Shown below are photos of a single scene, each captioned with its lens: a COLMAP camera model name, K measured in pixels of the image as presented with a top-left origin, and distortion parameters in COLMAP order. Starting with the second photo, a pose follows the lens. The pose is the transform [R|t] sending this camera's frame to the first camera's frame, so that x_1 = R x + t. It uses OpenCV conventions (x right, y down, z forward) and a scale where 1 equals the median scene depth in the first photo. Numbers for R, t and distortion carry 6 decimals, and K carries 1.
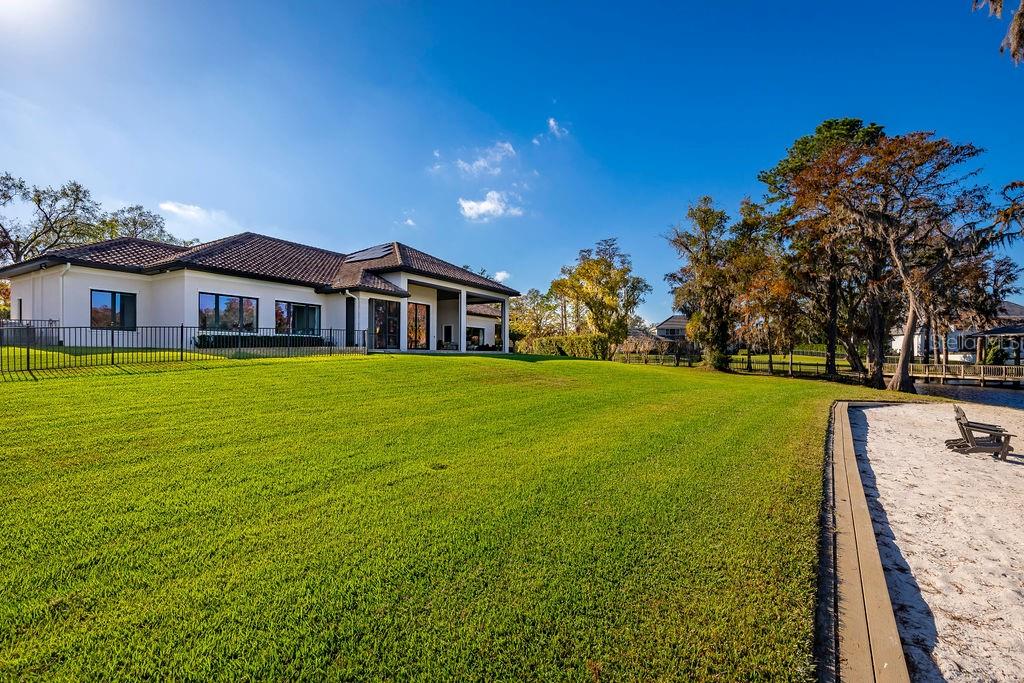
lens RADIAL K [[474.5, 0, 501.9], [0, 474.5, 355.8], [0, 0, 1]] dist [0.002075, 0.000541]
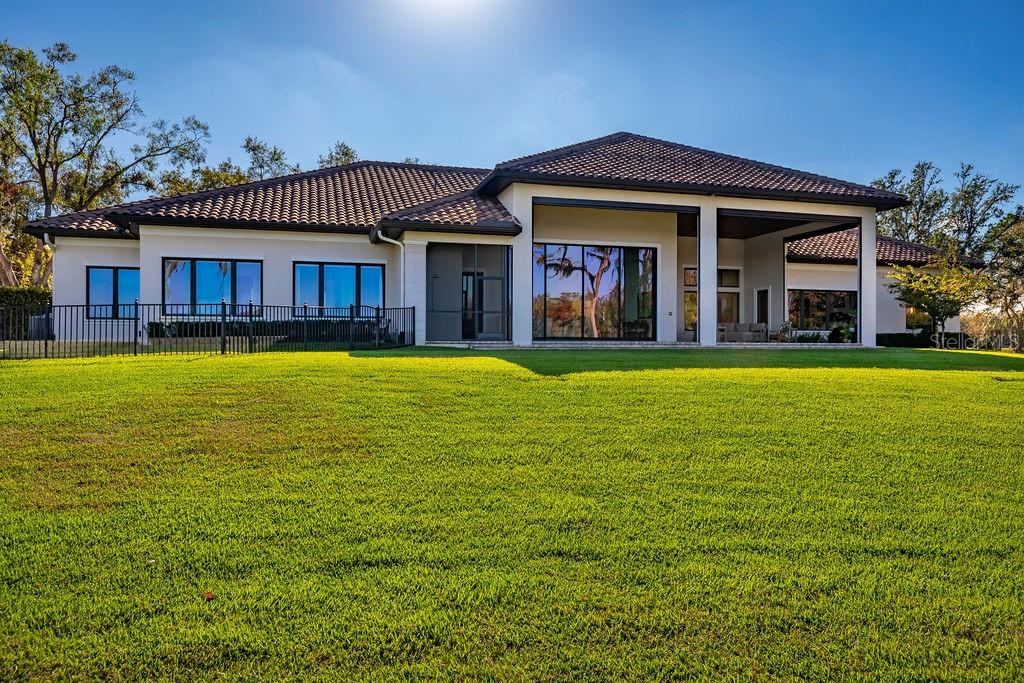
lens RADIAL K [[740.3, 0, 484.3], [0, 740.3, 354.1], [0, 0, 1]] dist [-0.001654, -0.003389]
pose [[0.731783, -0.001461, -0.681537, 0.285598], [0.002092, 0.999998, 0.000102, -0.000699], [0.681535, -0.001500, 0.731784, 0.423763]]
